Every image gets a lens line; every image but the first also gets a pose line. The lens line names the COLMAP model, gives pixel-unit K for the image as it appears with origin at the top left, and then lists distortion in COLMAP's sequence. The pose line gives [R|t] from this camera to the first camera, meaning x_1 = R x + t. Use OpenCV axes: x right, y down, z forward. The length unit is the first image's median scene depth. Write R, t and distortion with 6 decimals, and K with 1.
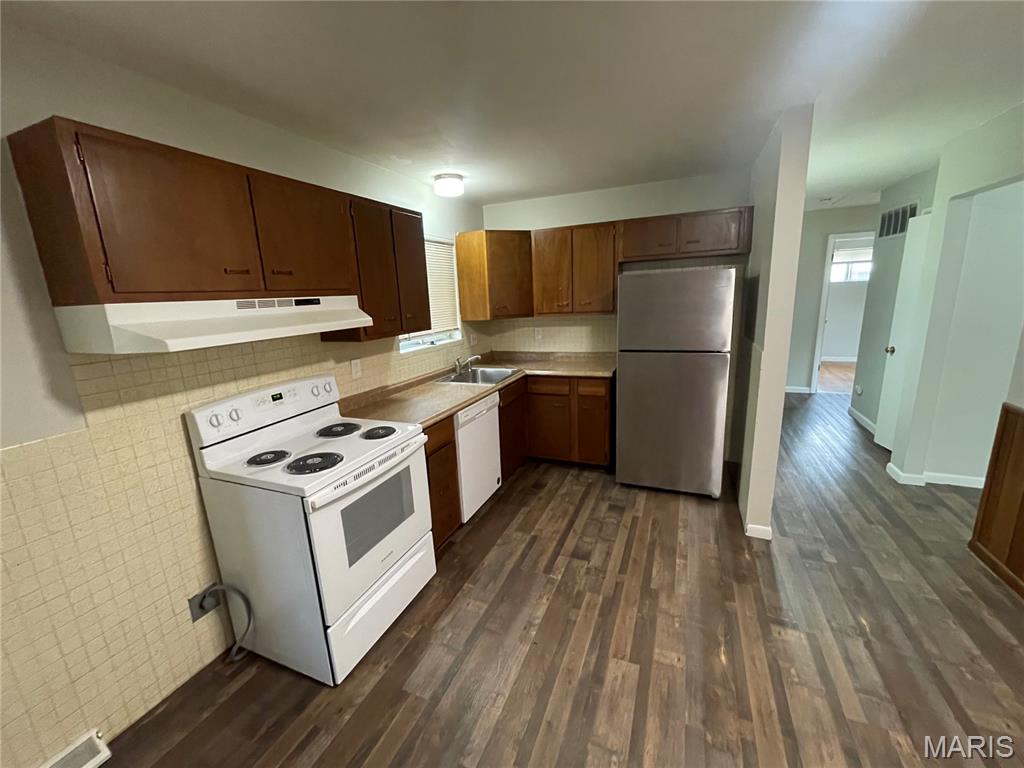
lens RADIAL K [[415.0, 0, 508.7], [0, 415.0, 383.1], [0, 0, 1]] dist [0.001316, 0.001401]
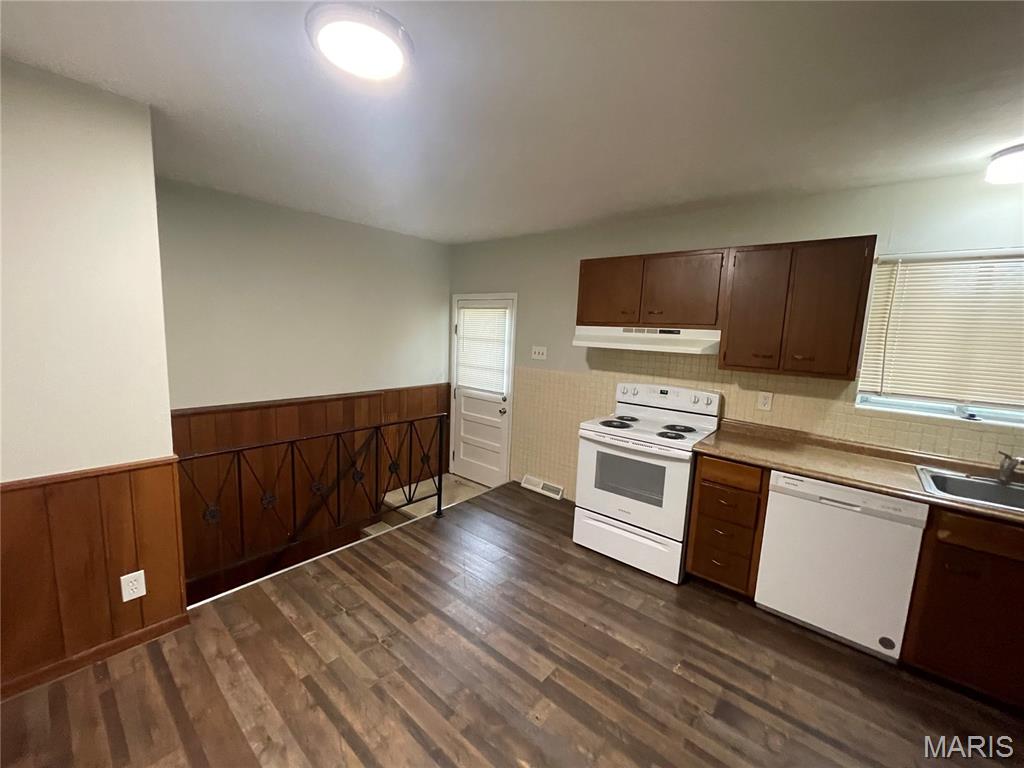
lens RADIAL K [[415.0, 0, 505.9], [0, 415.0, 383.4], [0, 0, 1]] dist [0.001316, 0.001401]
pose [[-0.308785, 0.154419, -0.938513, 1.056845], [-0.231121, 0.944976, 0.231525, -0.217727], [0.922624, 0.288402, -0.256105, 0.848376]]
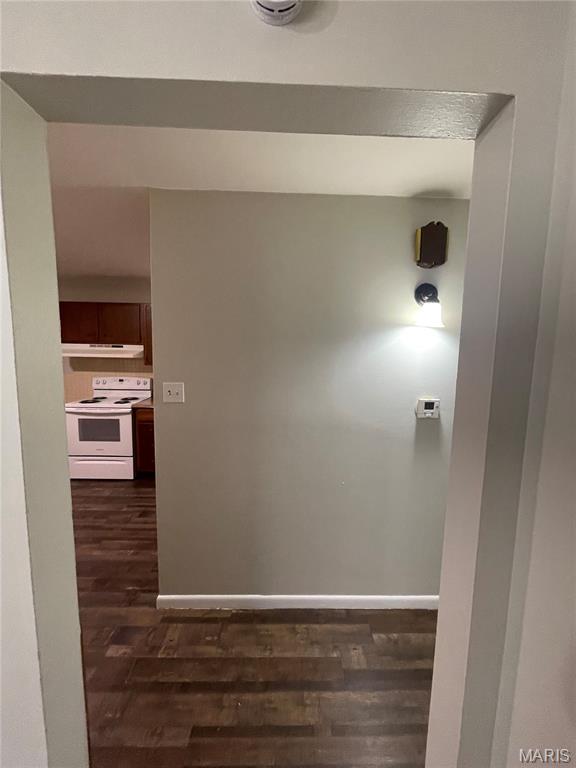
lens RADIAL K [[311.3, 0, 283.7], [0, 311.3, 382.3], [0, 0, 1]] dist [0.001316, 0.001401]
pose [[0.394599, 0.149002, -0.906692, 1.706014], [-0.232491, 0.970846, 0.058363, -0.320364], [0.888954, 0.187767, 0.417736, 1.099733]]
